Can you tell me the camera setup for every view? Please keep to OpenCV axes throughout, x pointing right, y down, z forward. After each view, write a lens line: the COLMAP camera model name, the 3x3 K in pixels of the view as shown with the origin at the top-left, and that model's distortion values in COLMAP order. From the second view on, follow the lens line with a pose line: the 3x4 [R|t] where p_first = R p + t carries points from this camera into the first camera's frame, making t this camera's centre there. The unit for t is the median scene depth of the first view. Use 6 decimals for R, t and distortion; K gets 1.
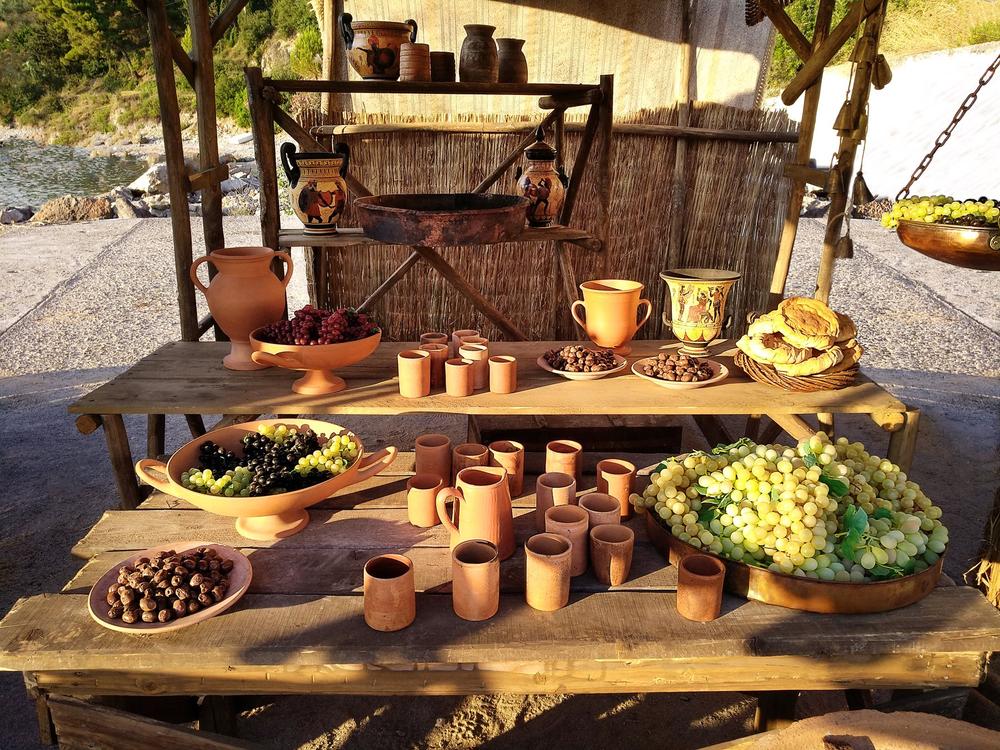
lens RADIAL K [[760.2, 0, 501.0], [0, 760.2, 374.6], [0, 0, 1]] dist [0.000924, -0.000023]
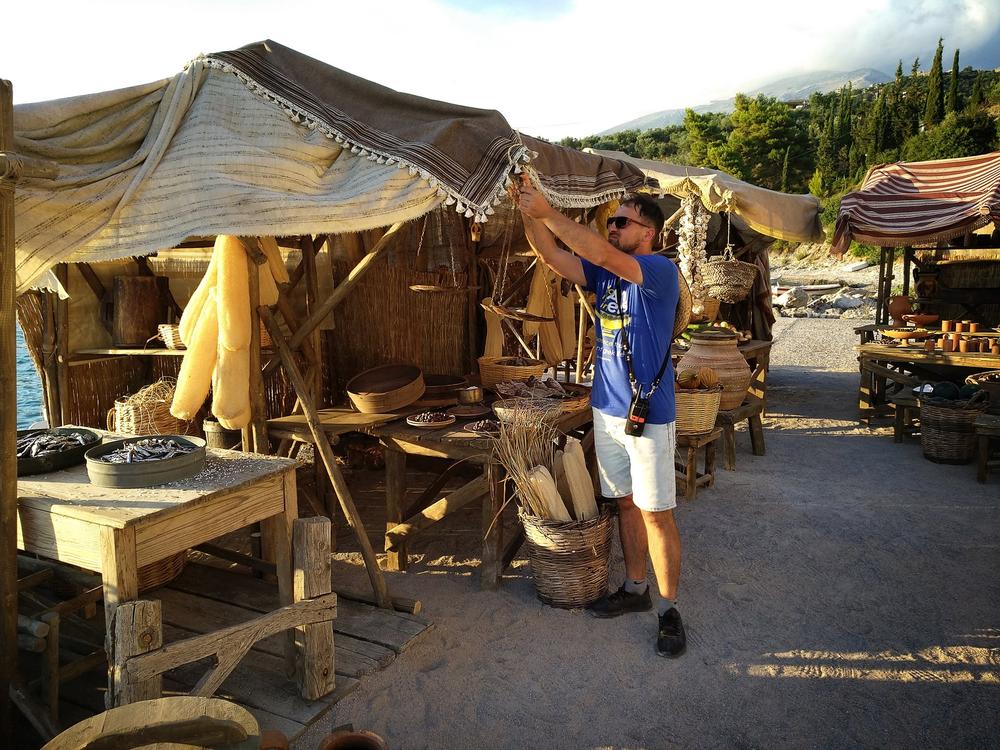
lens RADIAL K [[760.2, 0, 502.2], [0, 760.2, 377.1], [0, 0, 1]] dist [0.000924, -0.000023]
pose [[0.739147, 0.082581, -0.668462, 0.380191], [-0.186547, 0.978731, -0.085362, 0.466333], [0.647195, 0.187795, 0.738831, -1.511656]]
